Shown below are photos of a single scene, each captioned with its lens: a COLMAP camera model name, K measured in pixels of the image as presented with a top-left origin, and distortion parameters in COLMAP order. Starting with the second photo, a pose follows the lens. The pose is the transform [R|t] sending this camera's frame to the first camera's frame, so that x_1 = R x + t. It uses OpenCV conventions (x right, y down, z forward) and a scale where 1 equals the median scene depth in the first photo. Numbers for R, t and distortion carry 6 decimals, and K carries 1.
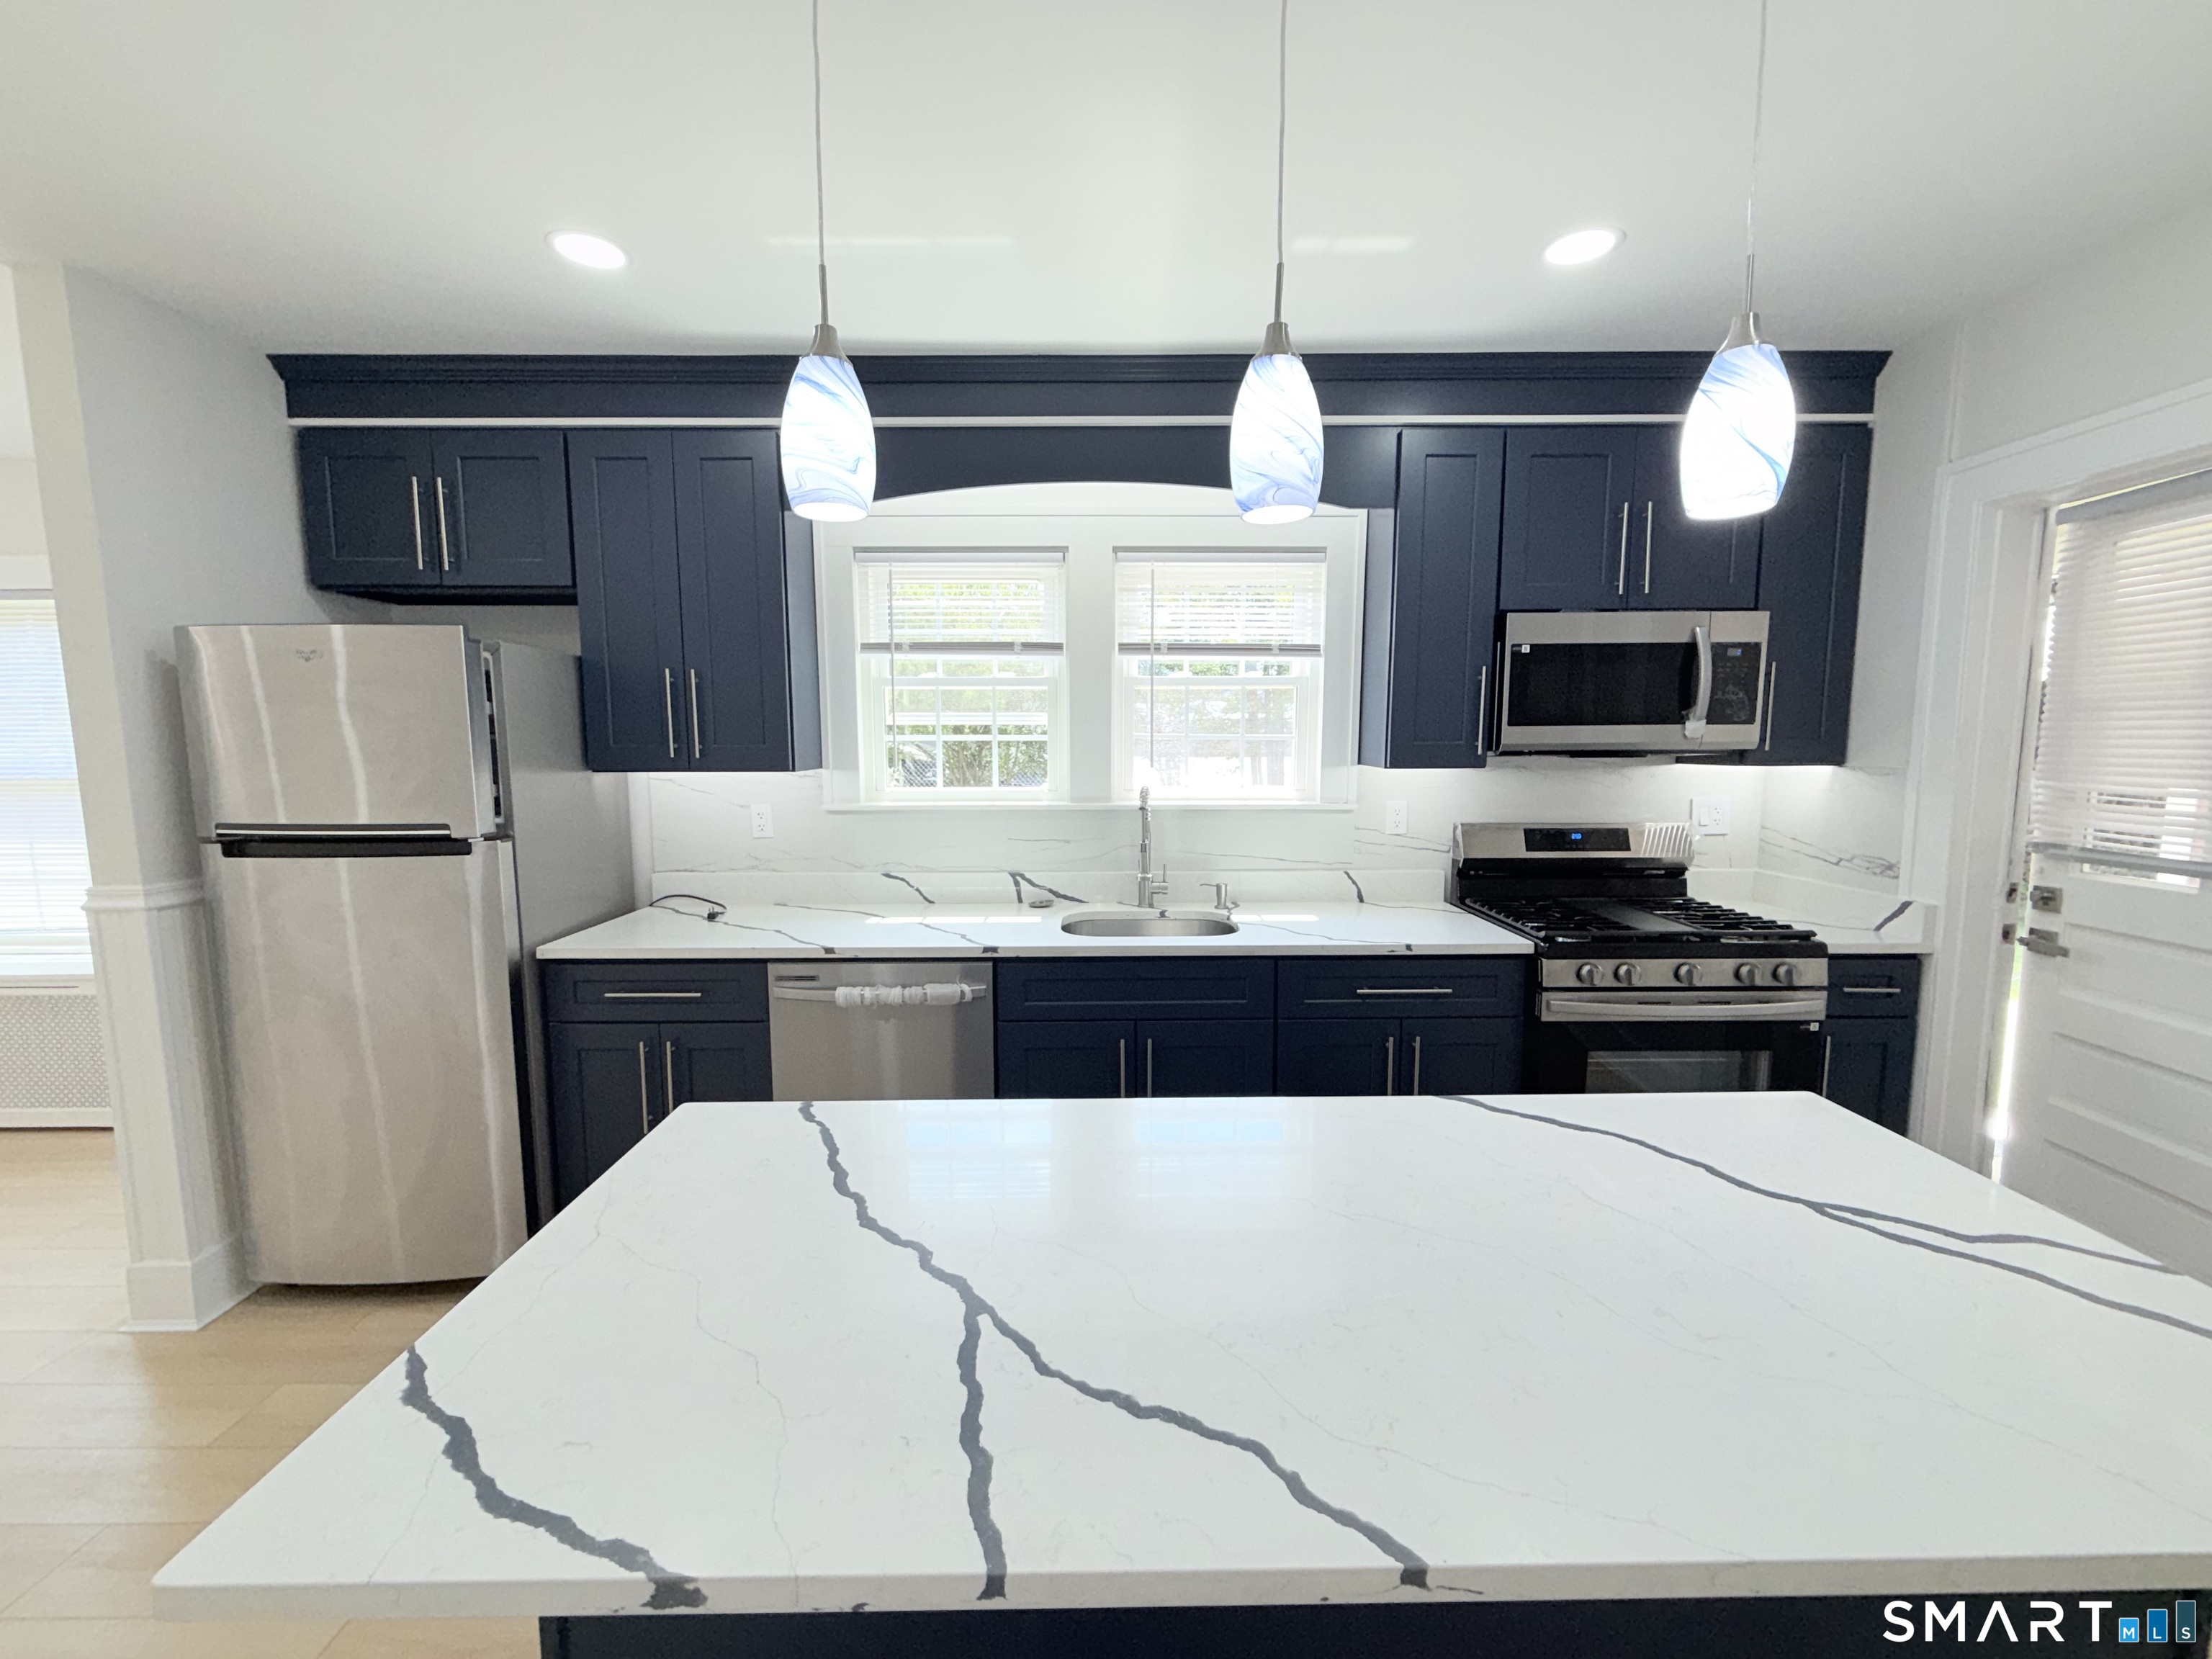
lens RADIAL K [[882.9, 0, 1098.2], [0, 882.9, 834.5], [0, 0, 1]] dist [0.000412, 0.000051]
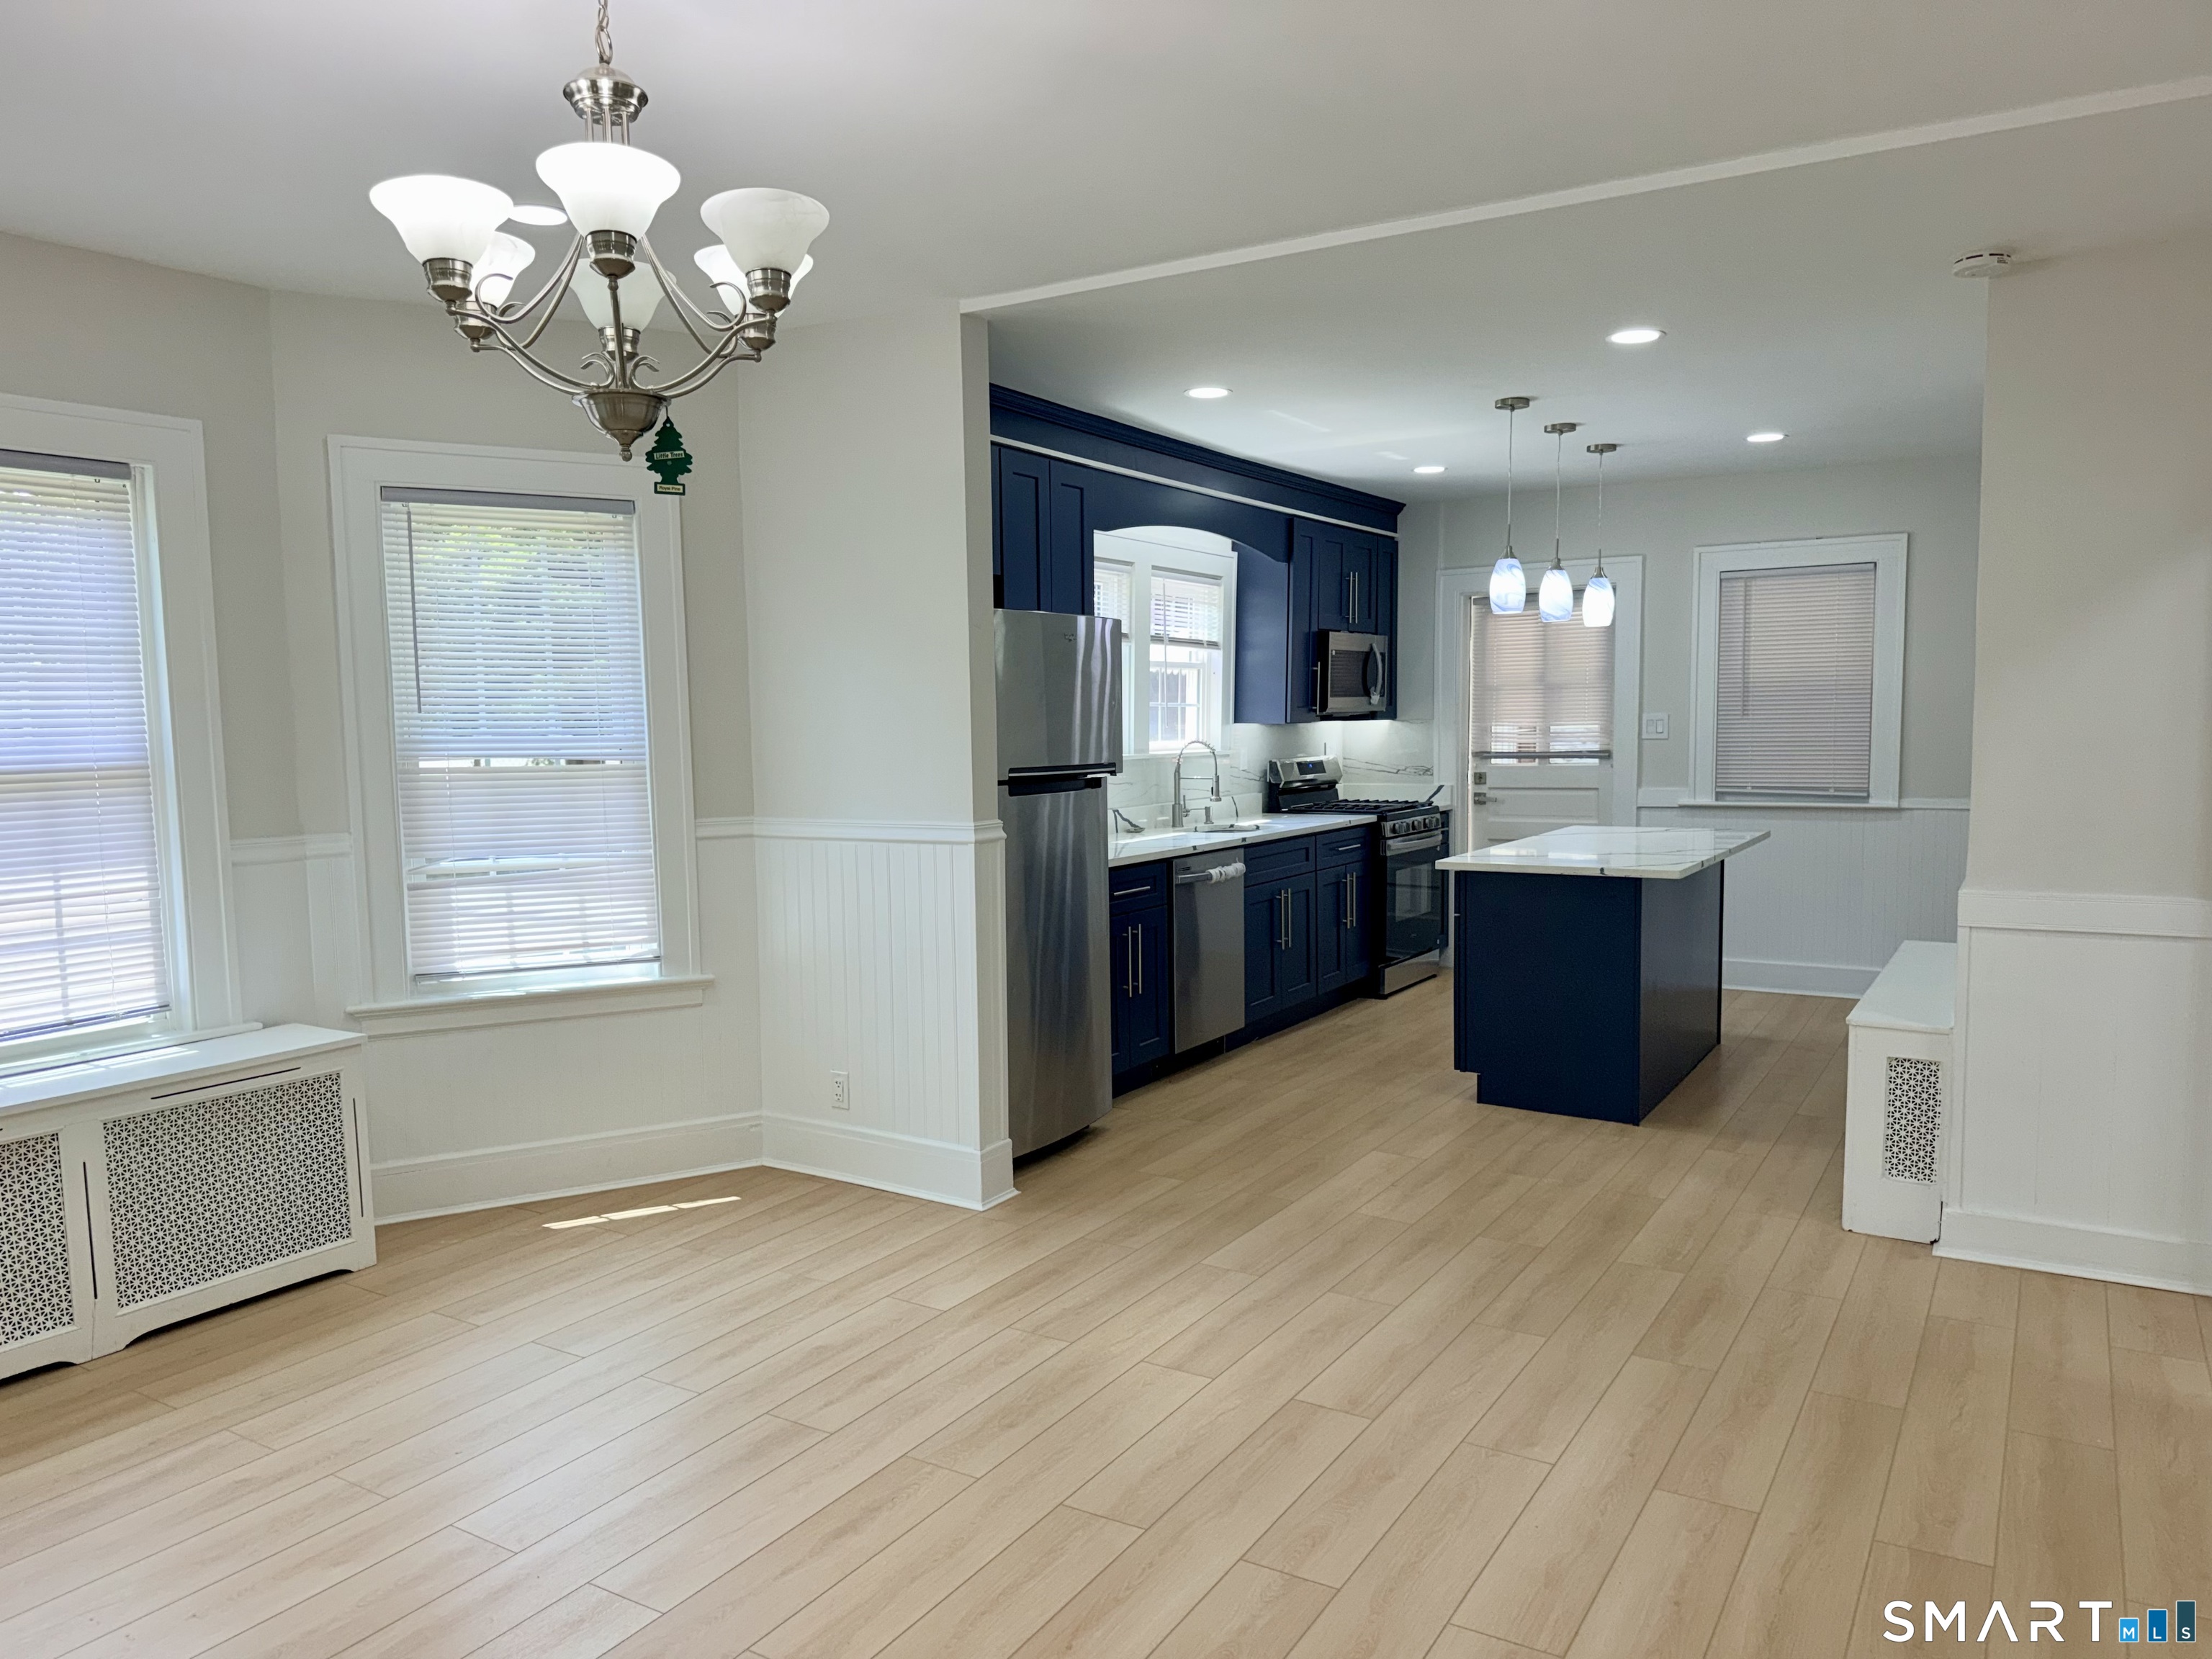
lens RADIAL K [[1543.8, 0, 1083.6], [0, 1543.8, 858.8], [0, 0, 1]] dist [0.103953, -0.166276]
pose [[0.538494, -0.081777, 0.838652, -2.334072], [0.101857, 0.994299, 0.031552, 0.045513], [-0.836451, 0.068433, 0.543753, -0.206833]]
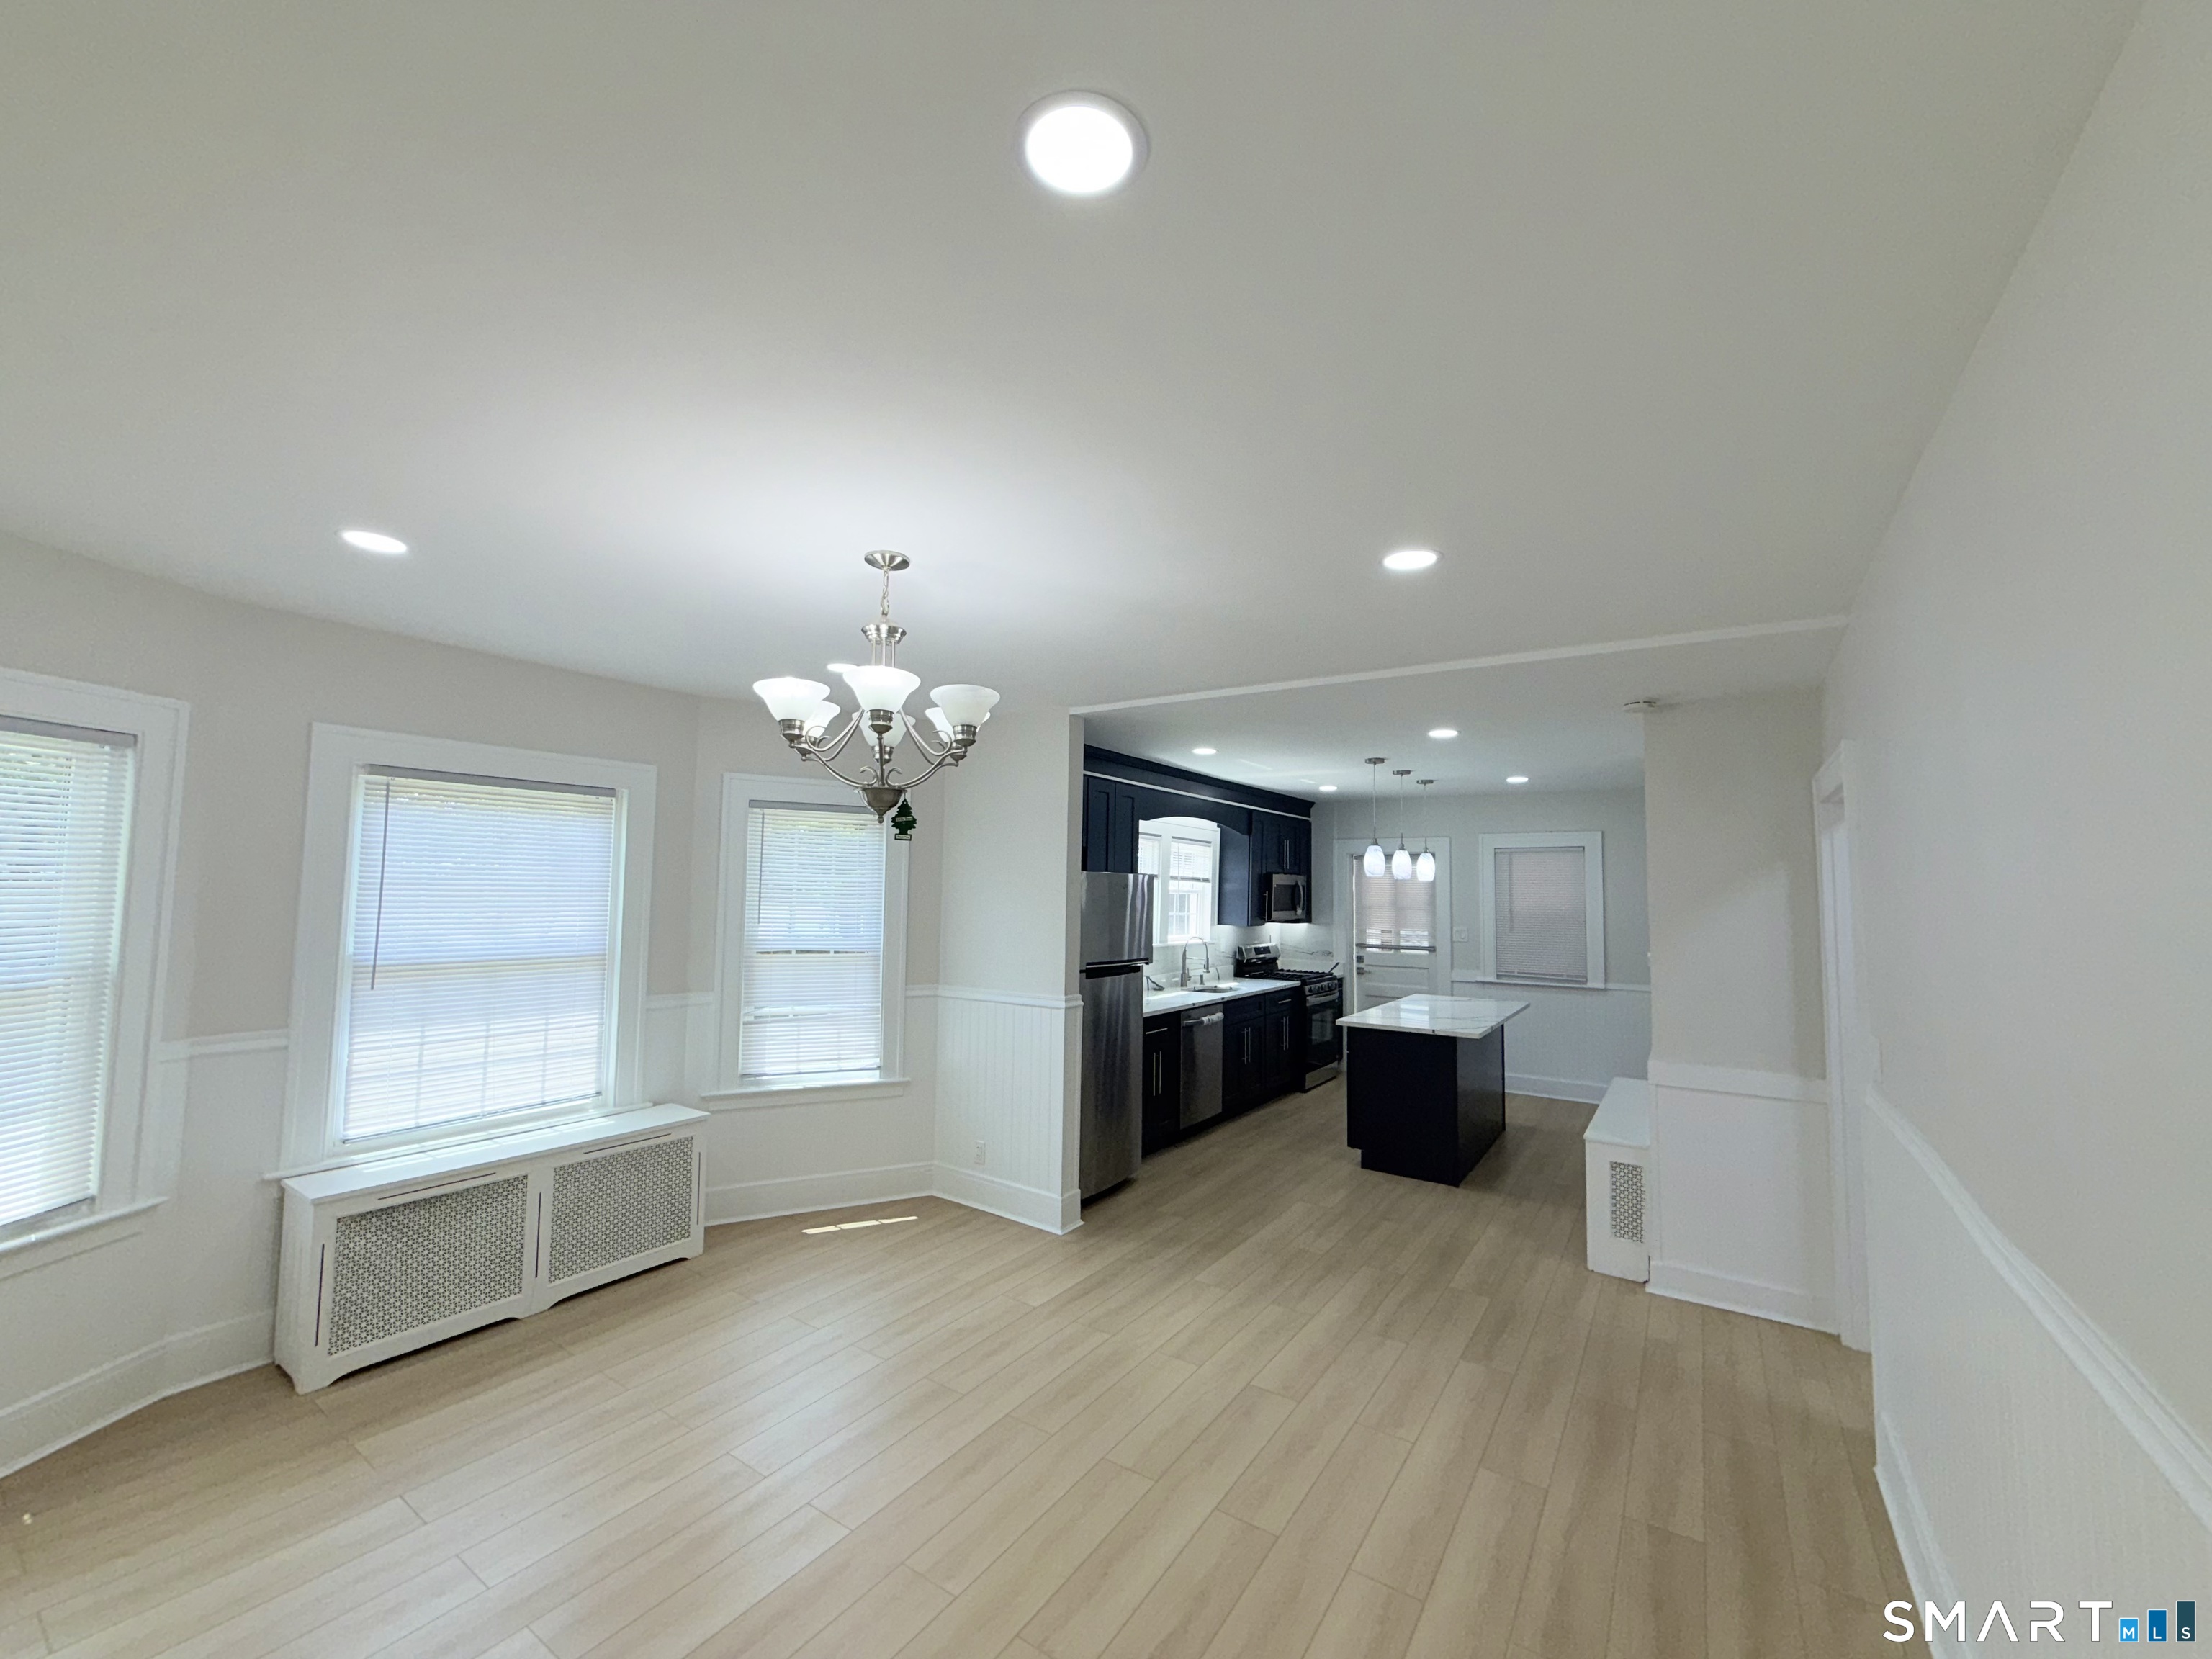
lens RADIAL K [[882.9, 0, 1098.2], [0, 882.9, 834.5], [0, 0, 1]] dist [0.000412, 0.000051]
pose [[0.569129, 0.066561, 0.819550, -2.321984], [0.070021, 0.989174, -0.128963, -0.037592], [-0.819261, 0.130783, 0.558307, -0.206872]]
